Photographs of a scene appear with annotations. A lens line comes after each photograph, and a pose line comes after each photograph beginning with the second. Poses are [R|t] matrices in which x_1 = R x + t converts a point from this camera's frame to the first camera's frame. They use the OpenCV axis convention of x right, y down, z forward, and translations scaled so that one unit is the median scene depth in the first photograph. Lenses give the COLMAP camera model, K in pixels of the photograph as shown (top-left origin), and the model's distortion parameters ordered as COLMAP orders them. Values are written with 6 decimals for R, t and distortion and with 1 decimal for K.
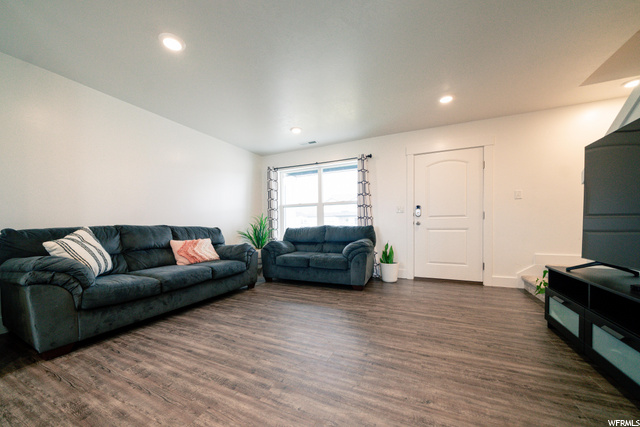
lens RADIAL K [[219.8, 0, 313.1], [0, 219.8, 226.7], [0, 0, 1]] dist [-0.000119, -0.000183]
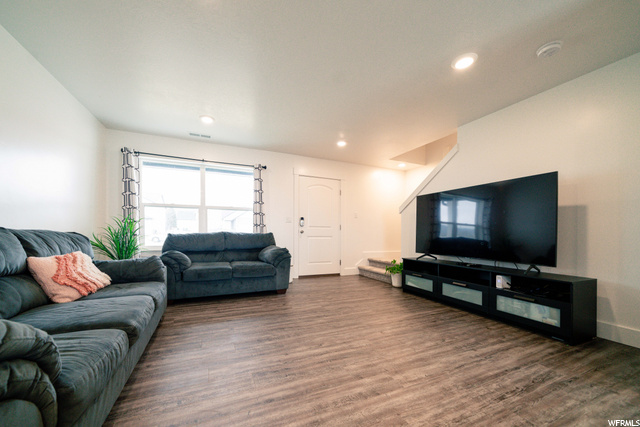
lens RADIAL K [[223.3, 0, 280.4], [0, 223.3, 231.1], [0, 0, 1]] dist [-0.001645, 0.000319]
pose [[0.717076, 0.021472, 0.696664, -0.534771], [-0.017700, 0.999764, -0.012595, -0.001901], [-0.696770, -0.003300, 0.717287, 0.213656]]
